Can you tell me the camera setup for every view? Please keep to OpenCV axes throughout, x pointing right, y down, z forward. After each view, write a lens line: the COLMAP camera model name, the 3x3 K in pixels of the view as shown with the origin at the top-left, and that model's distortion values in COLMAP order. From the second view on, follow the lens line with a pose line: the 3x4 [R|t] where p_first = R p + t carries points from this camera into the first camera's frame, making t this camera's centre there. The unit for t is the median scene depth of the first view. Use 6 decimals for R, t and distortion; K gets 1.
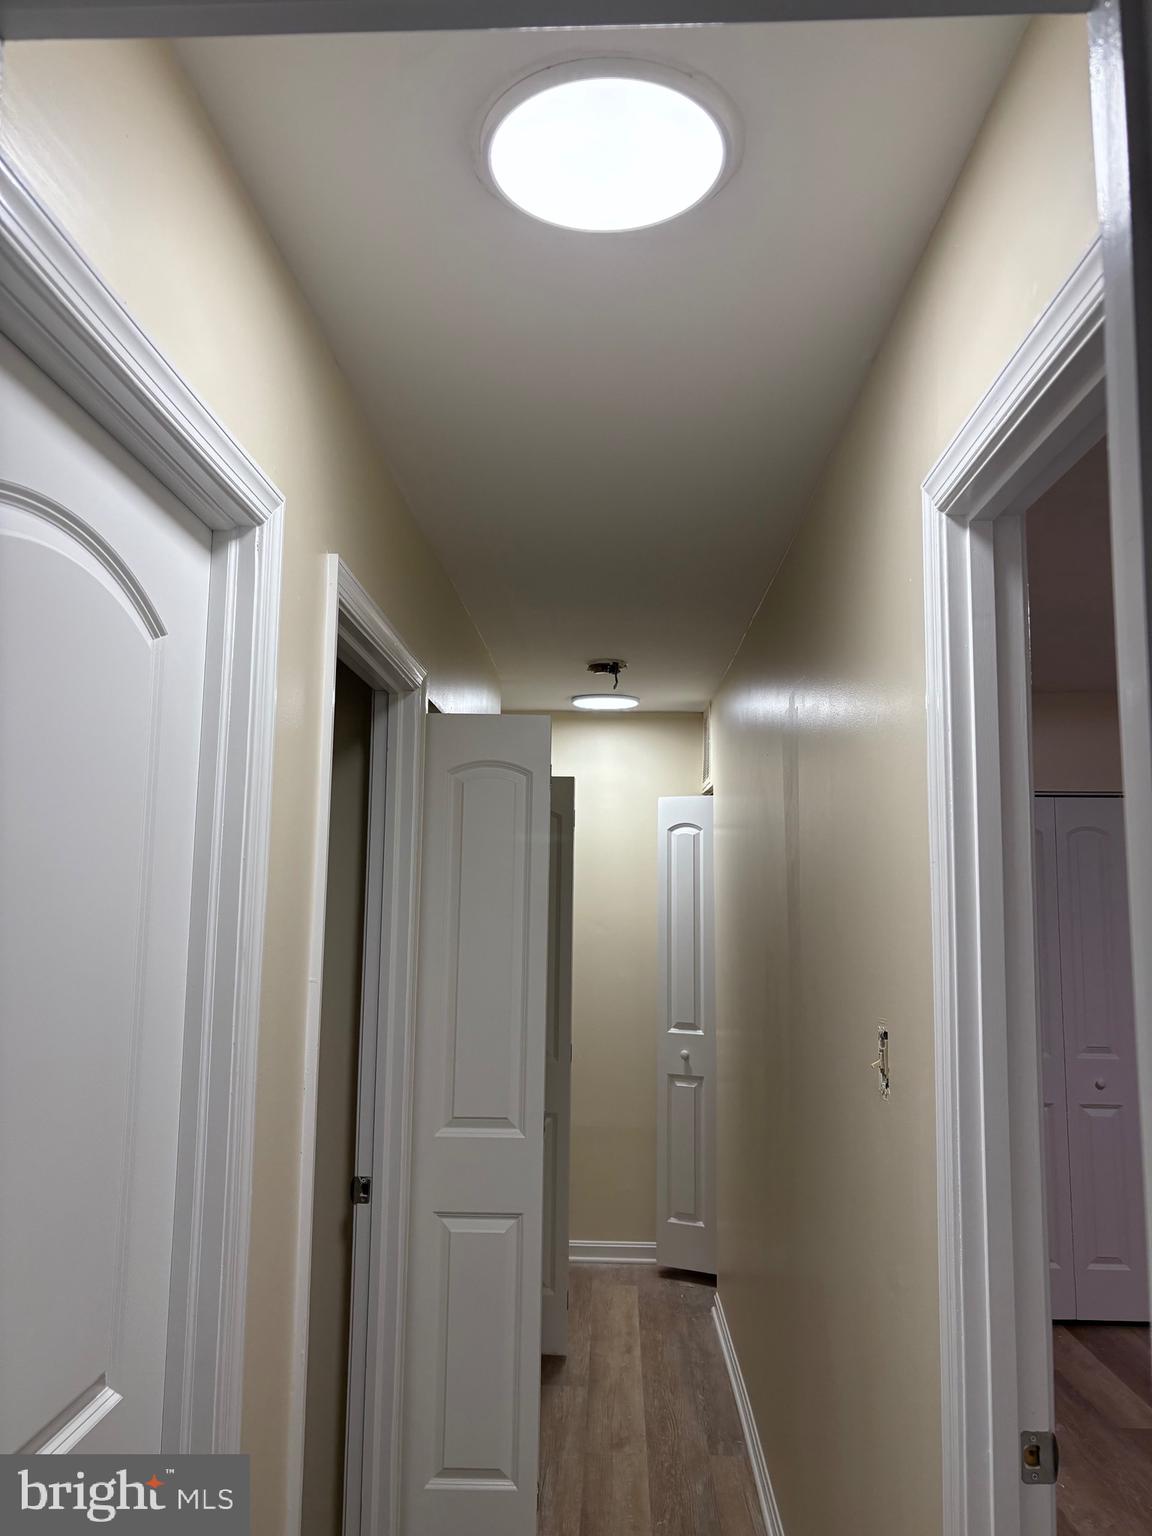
lens RADIAL K [[1157.1, 0, 577.0], [0, 1157.1, 767.7], [0, 0, 1]] dist [-0.005849, -0.000785]
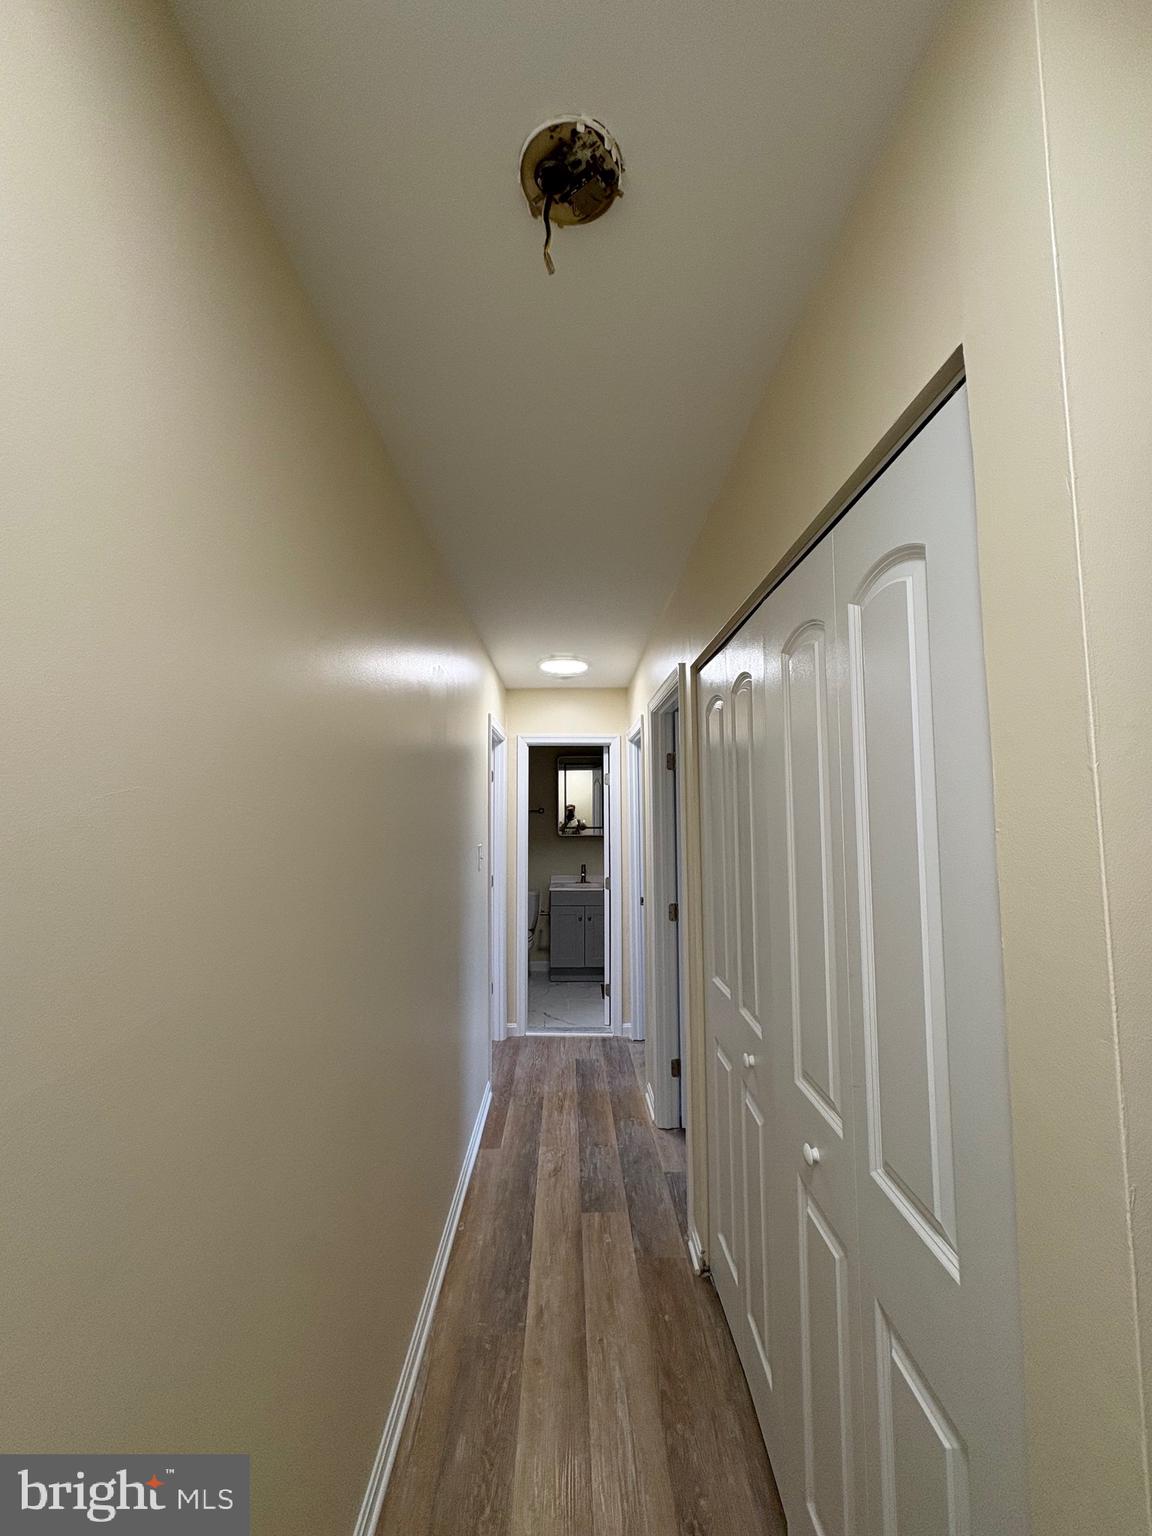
lens RADIAL K [[615.3, 0, 575.0], [0, 615.3, 765.3], [0, 0, 1]] dist [0.001624, 0.000212]
pose [[-0.998901, -0.020466, -0.042169, 0.049708], [-0.011511, 0.979200, -0.202570, 0.208265], [0.045438, -0.201862, -0.978359, 1.656814]]
